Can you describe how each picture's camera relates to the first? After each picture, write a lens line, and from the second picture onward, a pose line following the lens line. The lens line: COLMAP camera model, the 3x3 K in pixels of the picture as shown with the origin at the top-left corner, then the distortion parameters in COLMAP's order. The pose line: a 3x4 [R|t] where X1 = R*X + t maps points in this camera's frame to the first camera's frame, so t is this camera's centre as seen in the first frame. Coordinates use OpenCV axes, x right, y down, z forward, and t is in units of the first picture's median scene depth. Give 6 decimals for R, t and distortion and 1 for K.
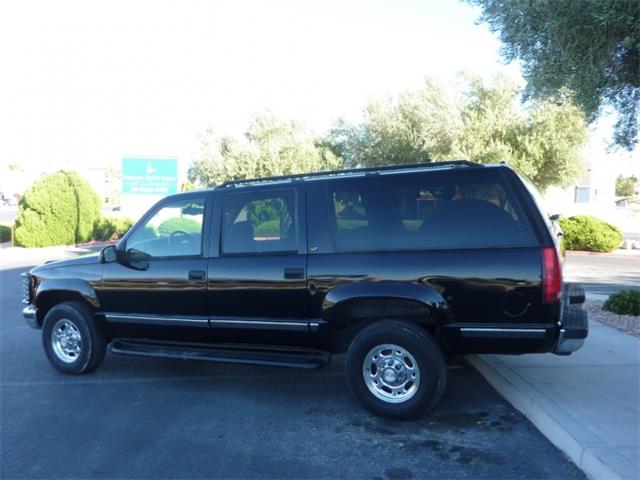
lens RADIAL K [[562.3, 0, 303.4], [0, 562.3, 226.1], [0, 0, 1]] dist [-0.029686, -0.002736]
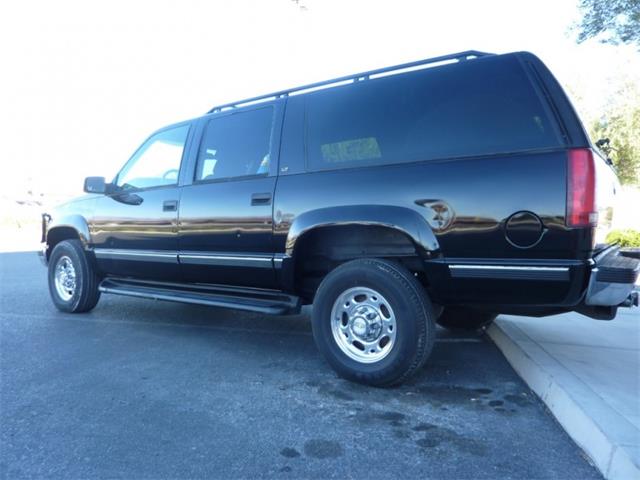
lens RADIAL K [[473.4, 0, 319.6], [0, 473.4, 237.7], [0, 0, 1]] dist [-0.025439, -0.002004]
pose [[0.982565, 0.055639, -0.177396, 0.207814], [-0.059200, 0.998136, -0.014839, 0.155319], [0.176240, 0.025082, 0.984028, 0.337505]]
